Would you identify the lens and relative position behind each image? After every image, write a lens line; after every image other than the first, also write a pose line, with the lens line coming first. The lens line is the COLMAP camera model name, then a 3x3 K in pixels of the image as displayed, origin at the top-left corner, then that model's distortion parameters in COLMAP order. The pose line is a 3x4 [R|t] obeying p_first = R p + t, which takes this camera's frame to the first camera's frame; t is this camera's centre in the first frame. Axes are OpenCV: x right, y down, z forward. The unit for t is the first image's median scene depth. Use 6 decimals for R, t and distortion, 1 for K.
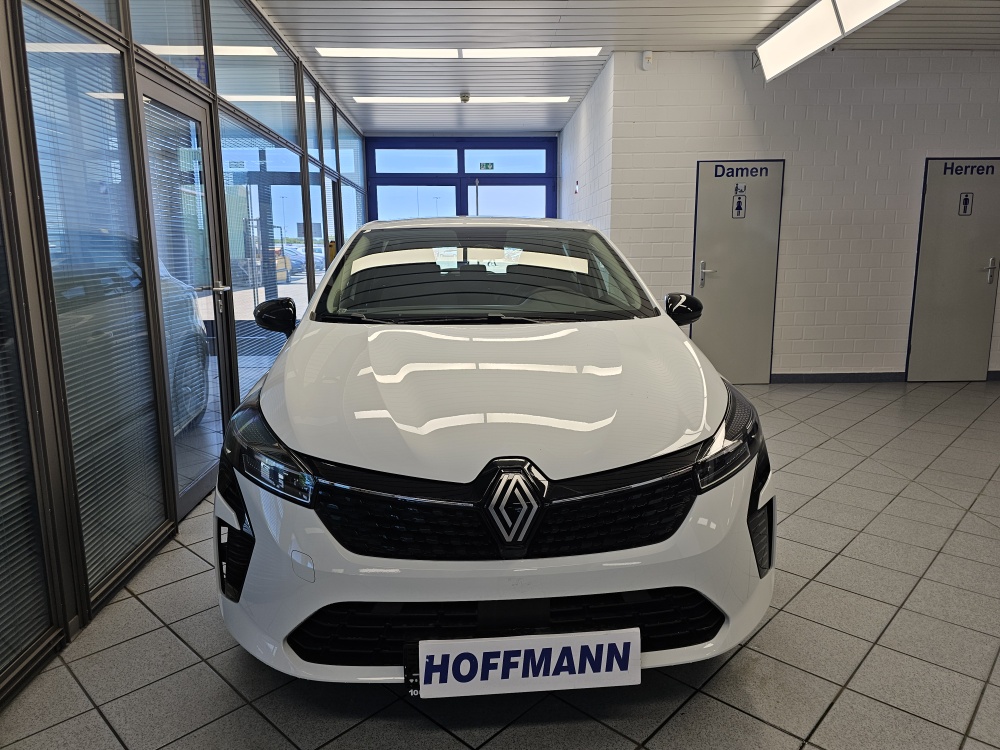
lens RADIAL K [[664.9, 0, 500.0], [0, 664.9, 375.0], [0, 0, 1]] dist [0.060584, -0.055776]
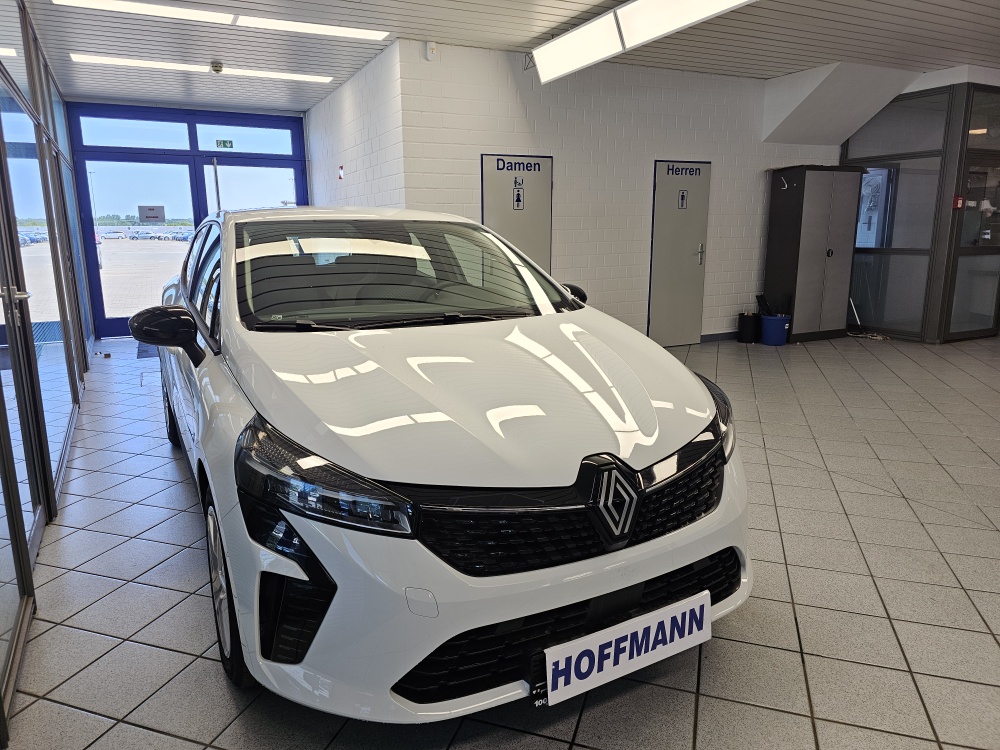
lens RADIAL K [[663.9, 0, 497.9], [0, 663.9, 377.6], [0, 0, 1]] dist [0.059704, -0.050722]
pose [[0.912588, -0.090461, 0.398749, -0.151157], [0.079975, 0.995874, 0.042892, -0.014943], [-0.400983, -0.007253, 0.916057, 0.033941]]
